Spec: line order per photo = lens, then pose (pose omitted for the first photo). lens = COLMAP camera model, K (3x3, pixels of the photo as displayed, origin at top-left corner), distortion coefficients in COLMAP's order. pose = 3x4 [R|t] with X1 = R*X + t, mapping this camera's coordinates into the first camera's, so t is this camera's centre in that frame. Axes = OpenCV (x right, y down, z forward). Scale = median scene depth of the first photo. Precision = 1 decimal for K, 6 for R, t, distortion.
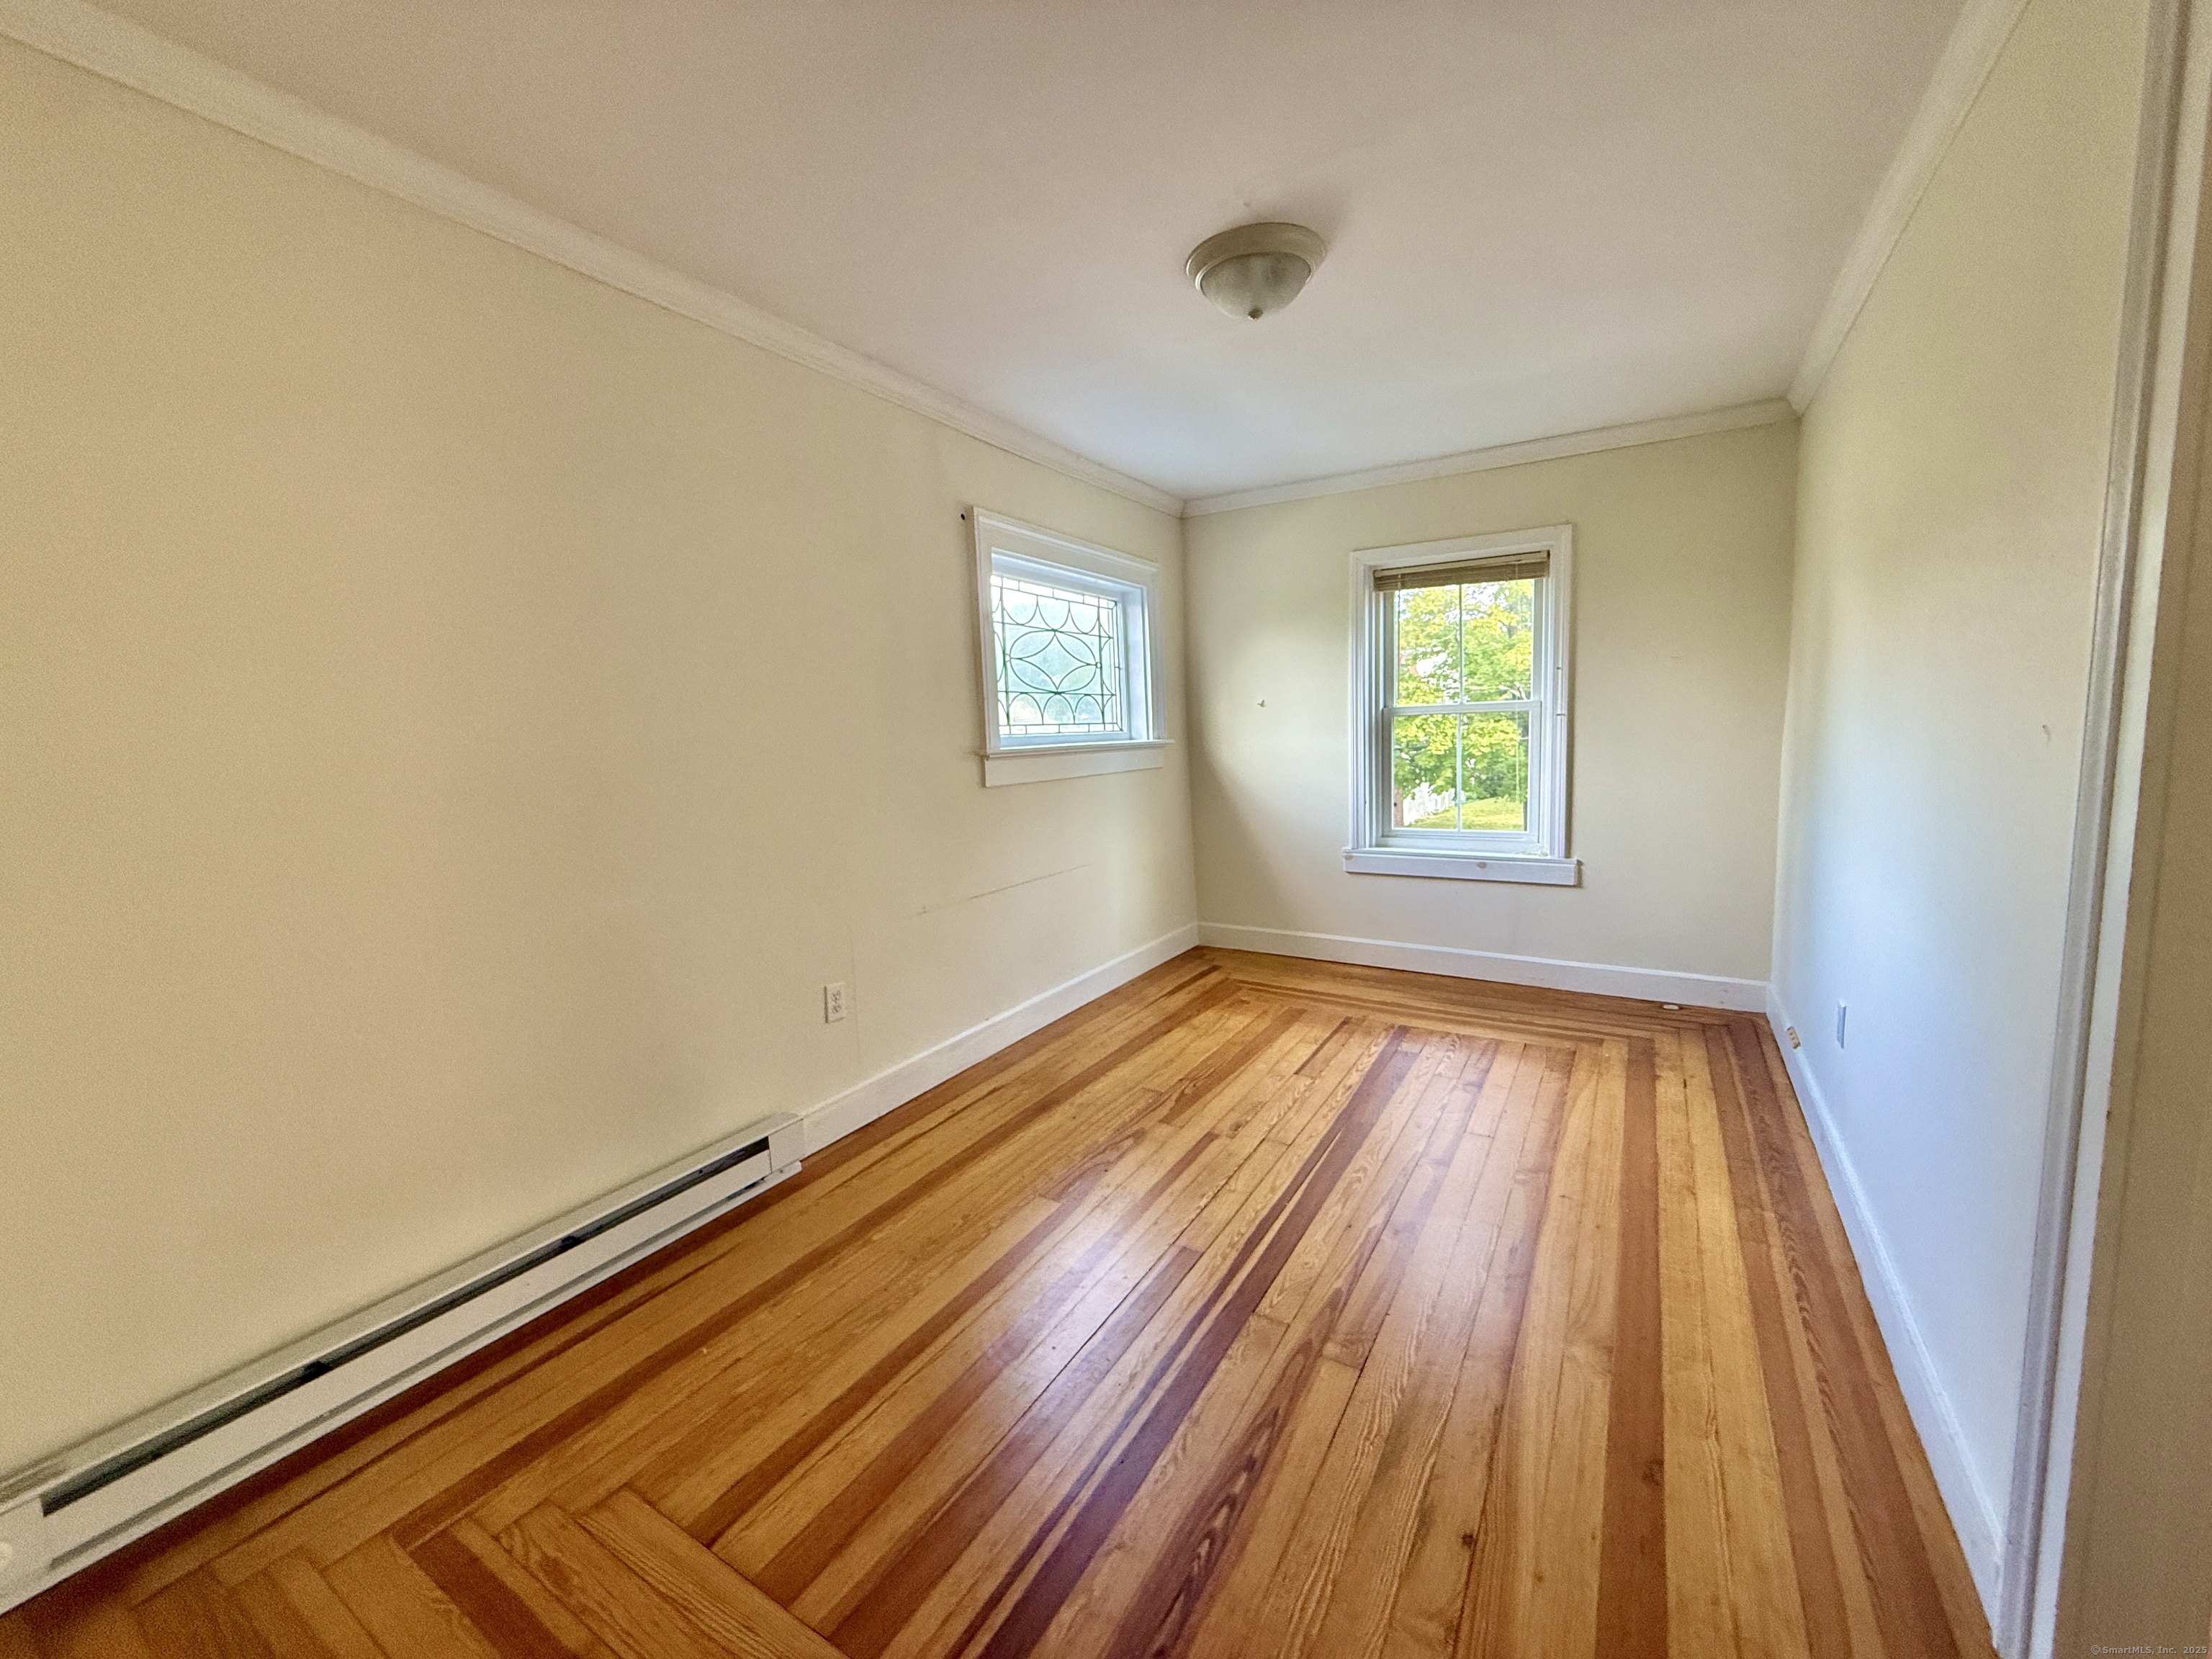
lens RADIAL K [[882.1, 0, 1101.8], [0, 882.1, 828.8], [0, 0, 1]] dist [-0.000835, -0.000076]
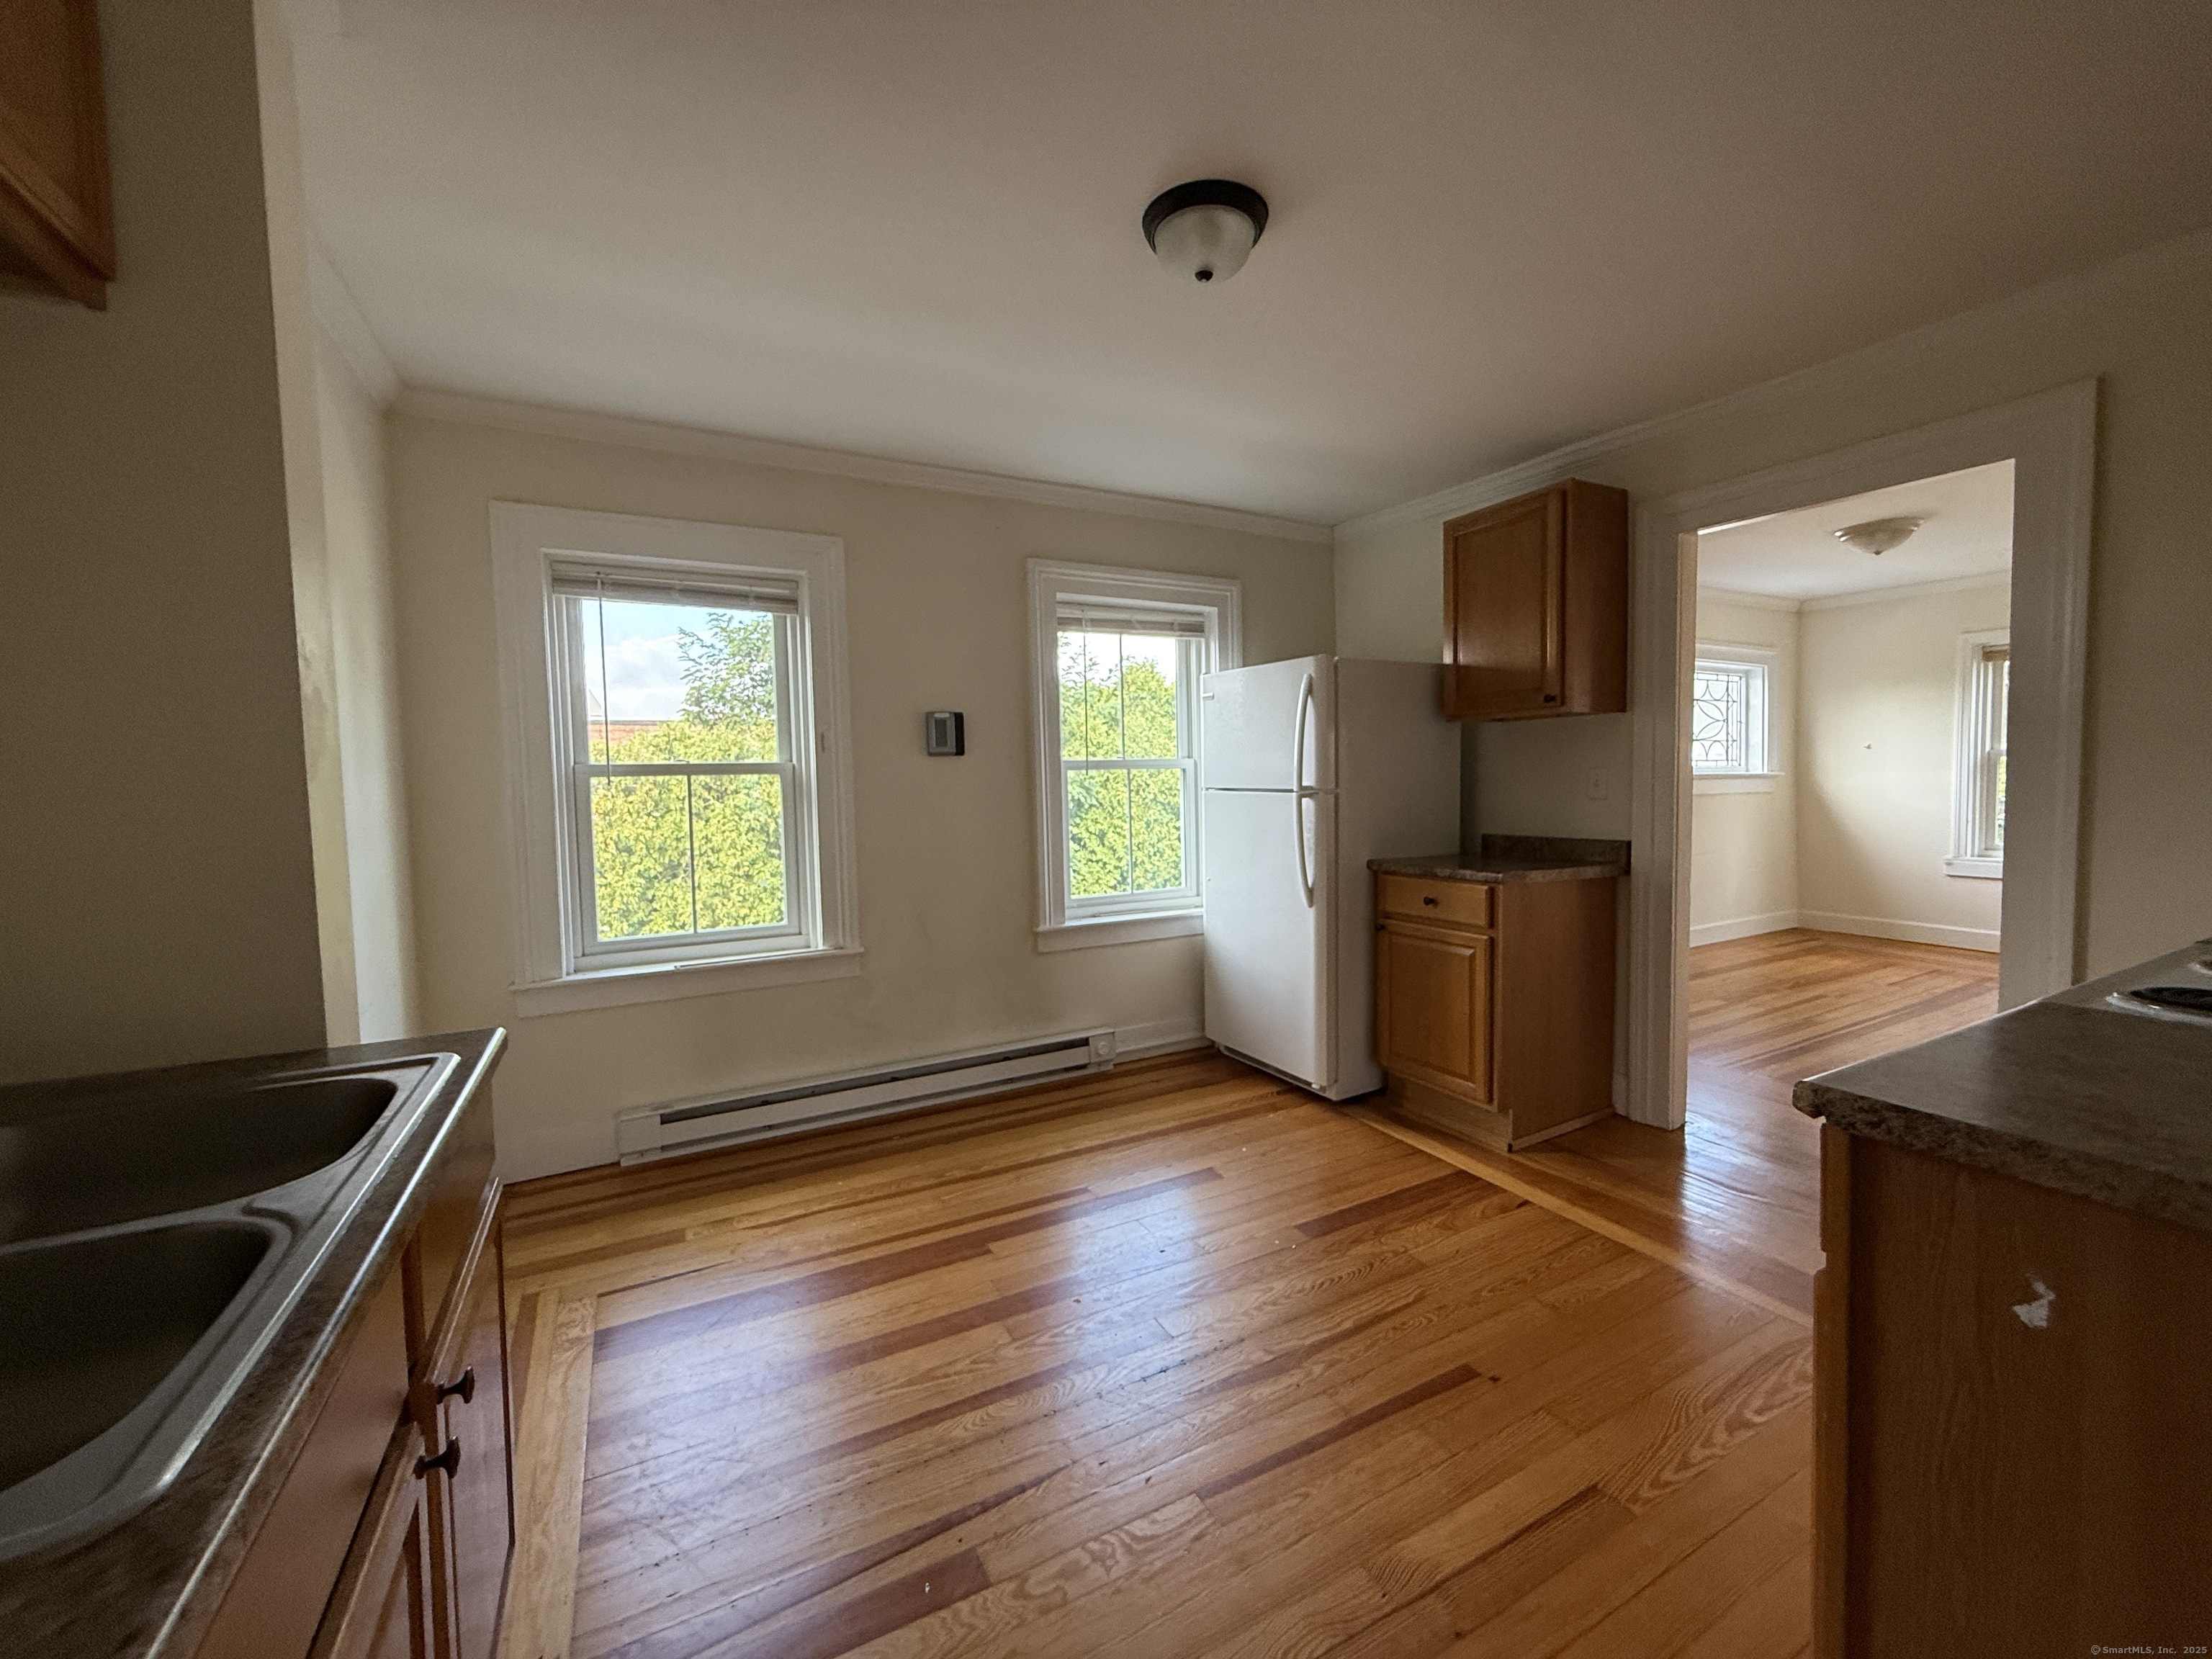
lens RADIAL K [[882.1, 0, 1101.8], [0, 882.1, 828.8], [0, 0, 1]] dist [-0.000835, -0.000076]
pose [[0.863745, 0.046413, -0.501788, -0.164509], [-0.069612, 0.997193, -0.027590, 0.111990], [0.499099, 0.058761, 0.864551, -0.820920]]
